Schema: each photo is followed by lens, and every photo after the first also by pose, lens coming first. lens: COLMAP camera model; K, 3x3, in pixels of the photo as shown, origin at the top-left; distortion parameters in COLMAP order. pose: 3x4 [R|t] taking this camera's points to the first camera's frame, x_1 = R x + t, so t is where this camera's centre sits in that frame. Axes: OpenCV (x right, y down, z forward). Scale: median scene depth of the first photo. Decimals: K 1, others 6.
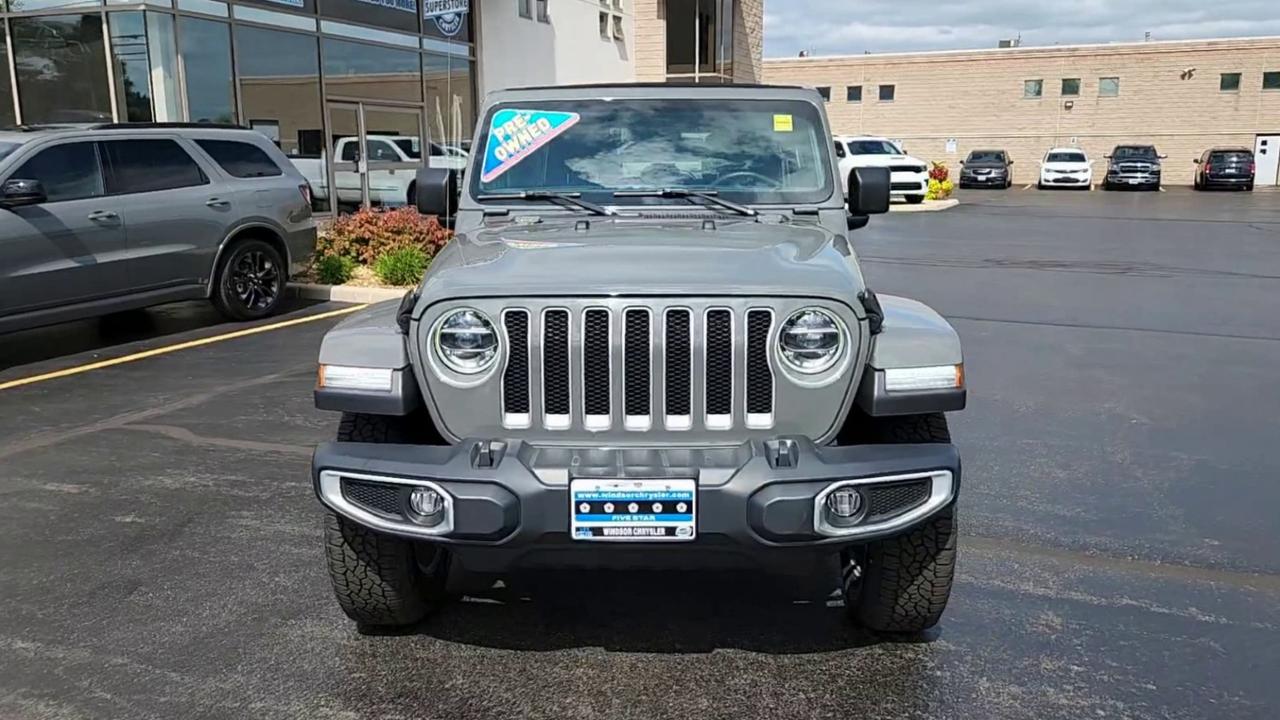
lens RADIAL K [[991.3, 0, 623.2], [0, 991.3, 334.6], [0, 0, 1]] dist [0.074162, -0.048165]
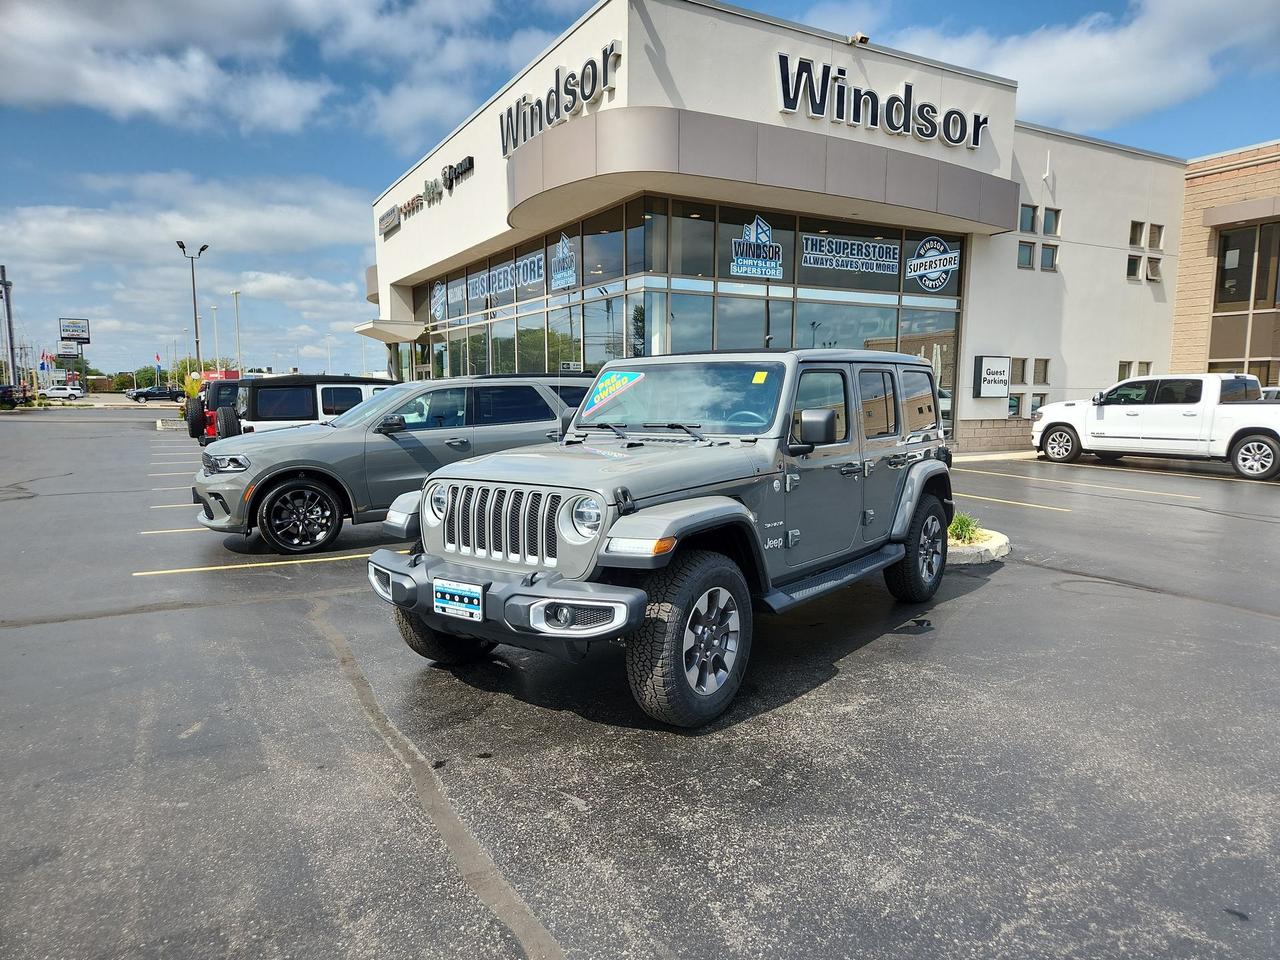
lens RADIAL K [[887.5, 0, 638.0], [0, 887.5, 473.0], [0, 0, 1]] dist [0.062388, -0.021396]
pose [[0.824365, 0.058862, -0.562990, 0.750503], [-0.108263, 0.992614, -0.054745, 0.002675], [0.555610, 0.106080, 0.824648, -0.101565]]
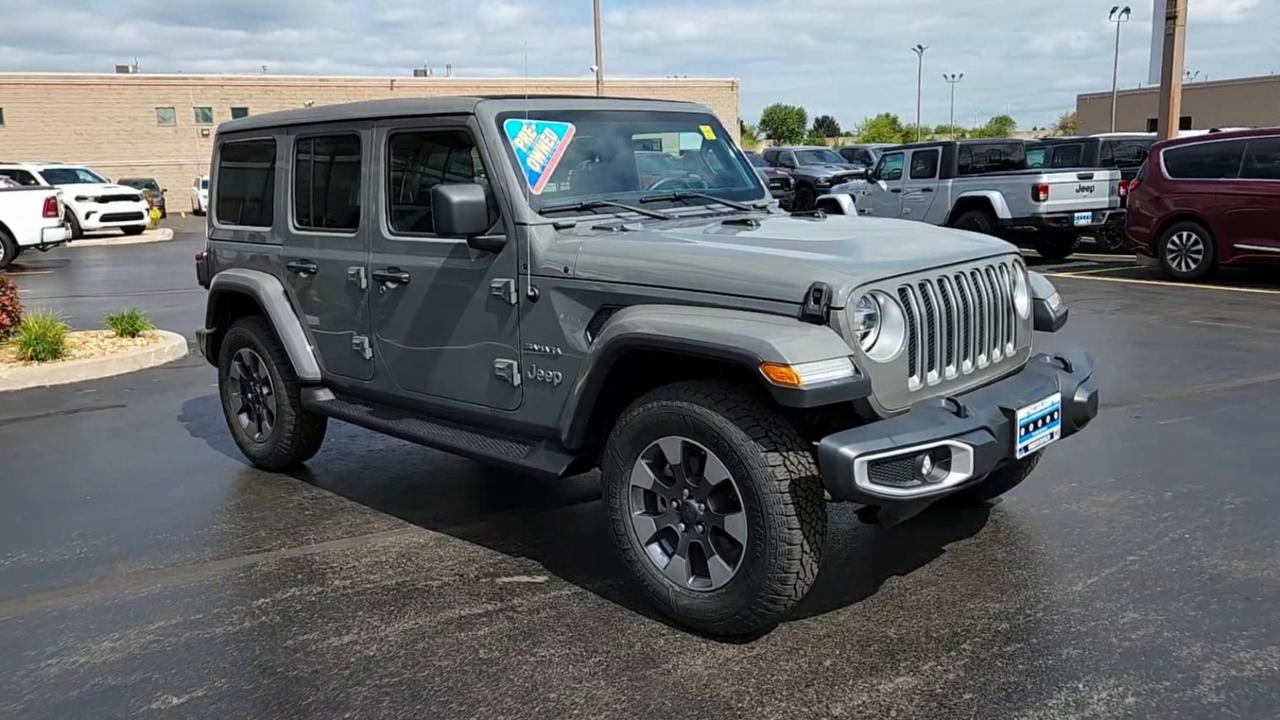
lens RADIAL K [[991.3, 0, 607.2], [0, 991.3, 348.0], [0, 0, 1]] dist [0.074162, -0.048165]
pose [[0.691184, -0.153329, 0.706226, -0.817569], [0.163292, 0.985096, 0.054061, -0.051800], [-0.703989, 0.077955, 0.705919, 0.307880]]
